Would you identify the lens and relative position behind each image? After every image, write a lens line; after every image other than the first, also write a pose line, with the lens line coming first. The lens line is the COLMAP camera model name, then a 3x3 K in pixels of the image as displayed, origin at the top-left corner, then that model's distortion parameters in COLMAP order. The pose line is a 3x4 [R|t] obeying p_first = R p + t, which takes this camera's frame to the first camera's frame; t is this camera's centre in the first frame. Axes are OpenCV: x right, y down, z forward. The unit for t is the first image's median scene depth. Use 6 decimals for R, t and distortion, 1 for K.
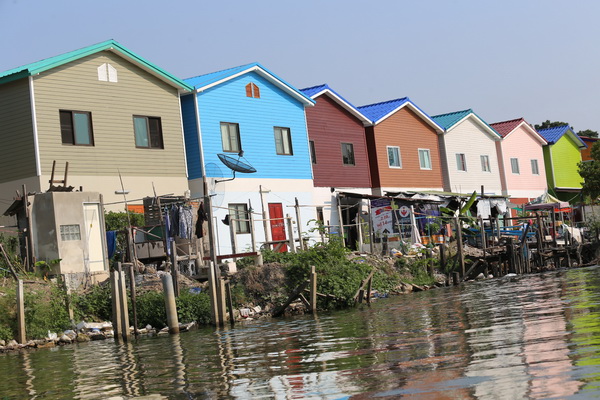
lens RADIAL K [[1390.4, 0, 299.9], [0, 1390.4, 200.8], [0, 0, 1]] dist [-0.424114, 0.000000]
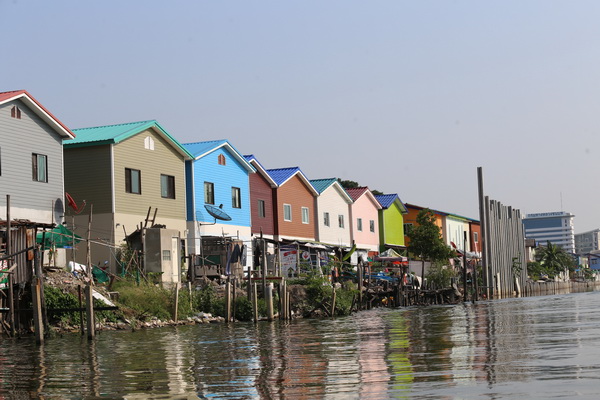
lens RADIAL K [[1390.4, 0, 299.9], [0, 1390.4, 200.3], [0, 0, 1]] dist [-0.424114, 0.000000]
pose [[0.979201, 0.087040, 0.183273, -0.181108], [-0.081850, 0.996005, -0.035707, 0.002944], [-0.185649, 0.019964, 0.982413, -0.319948]]
